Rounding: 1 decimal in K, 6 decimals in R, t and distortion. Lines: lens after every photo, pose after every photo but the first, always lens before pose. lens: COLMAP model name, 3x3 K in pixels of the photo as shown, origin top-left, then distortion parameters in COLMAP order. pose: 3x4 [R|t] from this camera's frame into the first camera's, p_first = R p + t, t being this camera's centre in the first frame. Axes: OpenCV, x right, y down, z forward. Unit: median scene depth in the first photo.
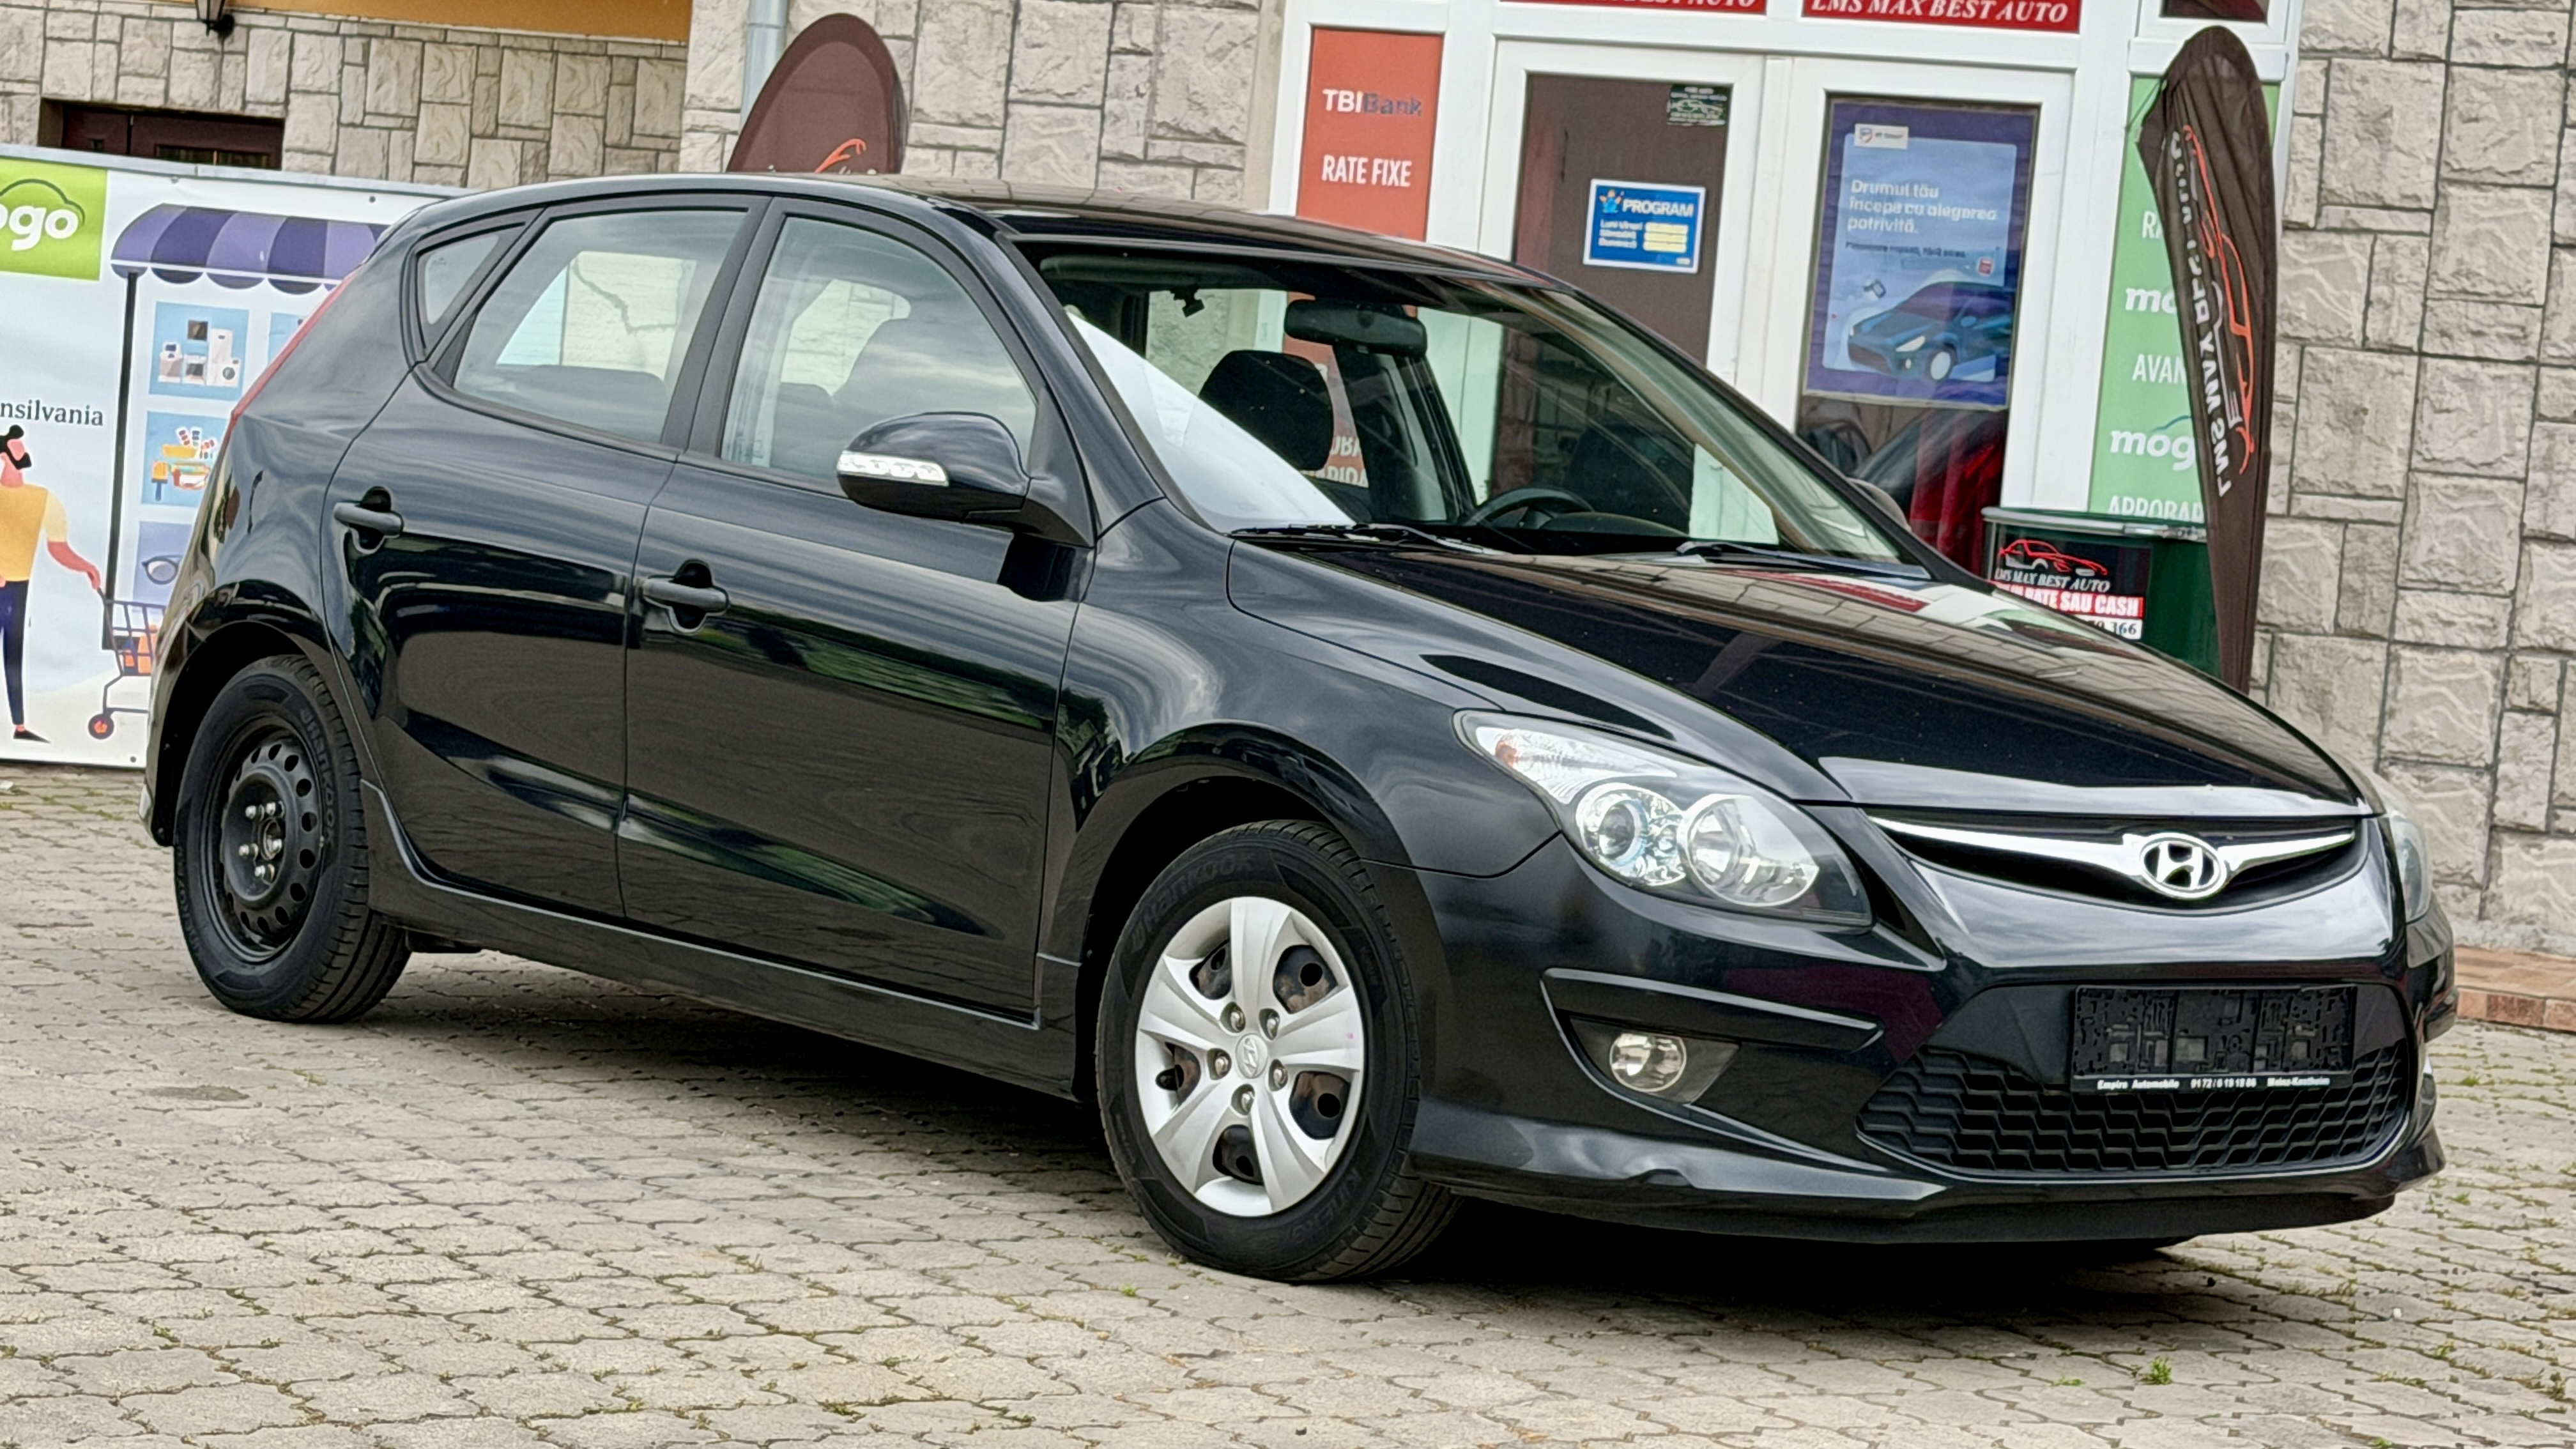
lens RADIAL K [[5636.1, 0, 1287.5], [0, 5636.1, 717.3], [0, 0, 1]] dist [0.075997, 0.000000]
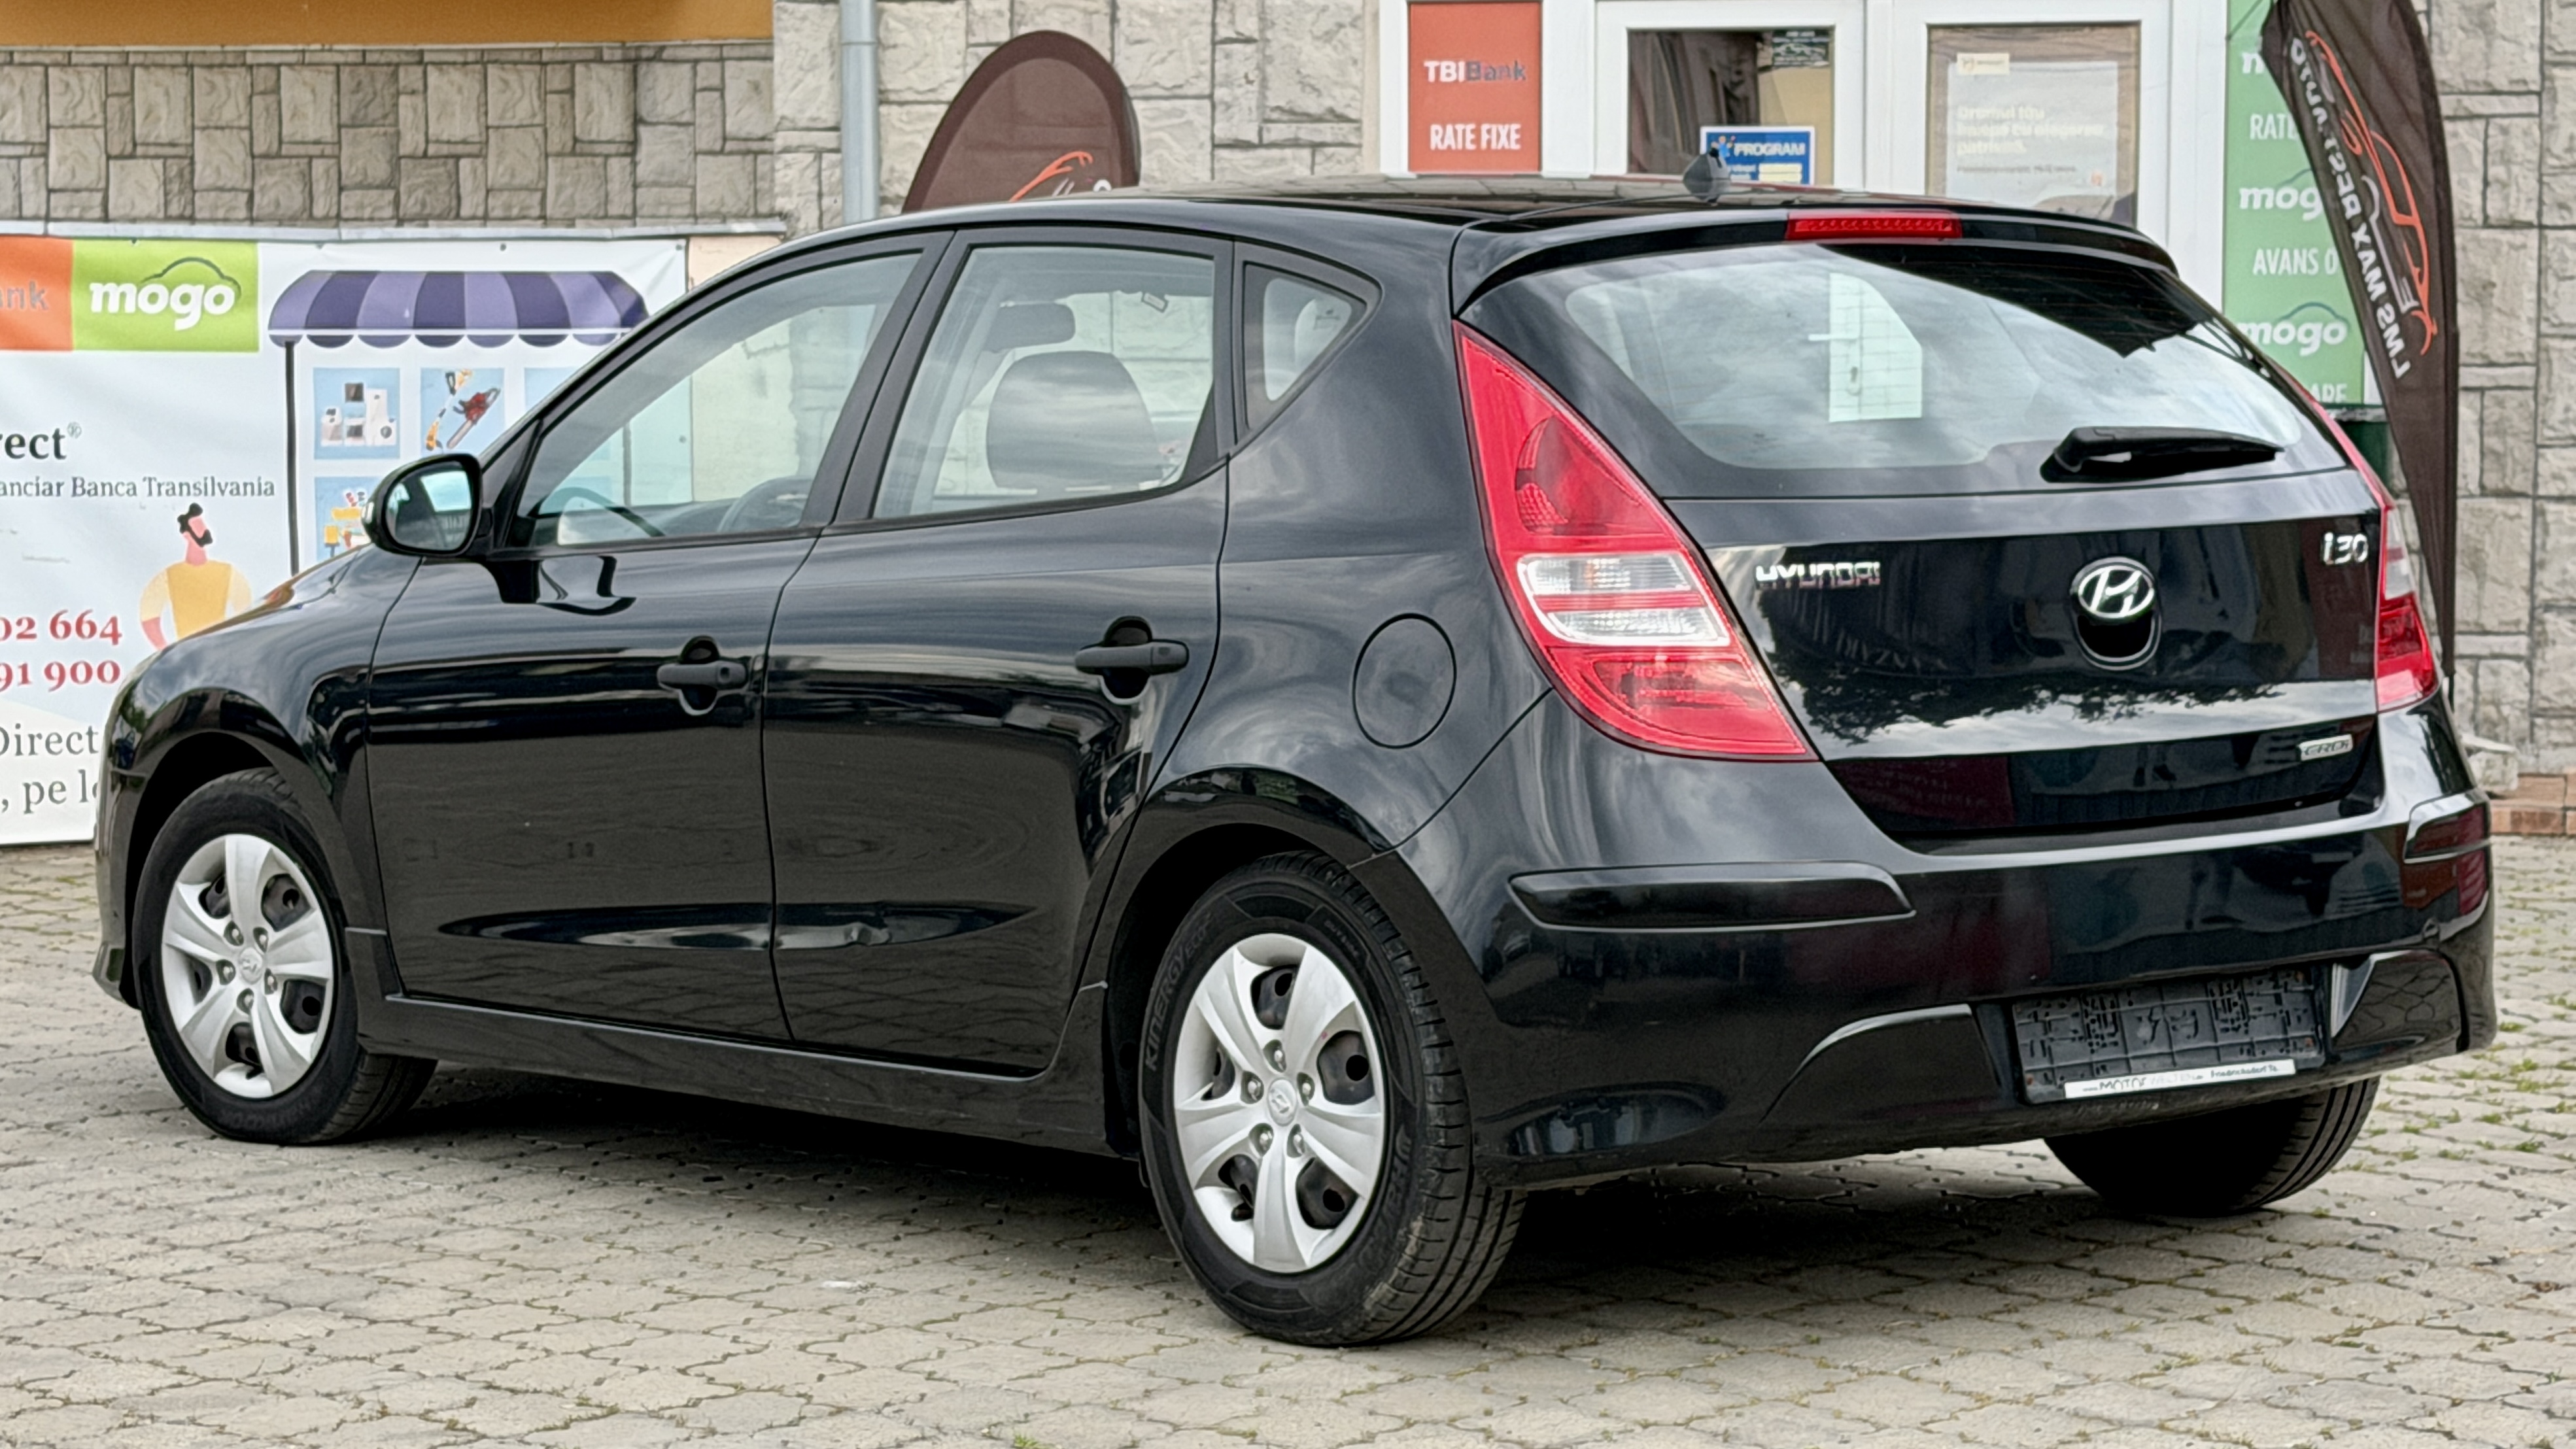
lens RADIAL K [[5635.7, 0, 1292.9], [0, 5635.7, 733.1], [0, 0, 1]] dist [0.075997, 0.000000]
pose [[0.984078, -0.099876, 0.147021, -0.184610], [0.096715, 0.994904, 0.028515, -0.020727], [-0.149119, -0.013842, 0.988722, -0.023282]]
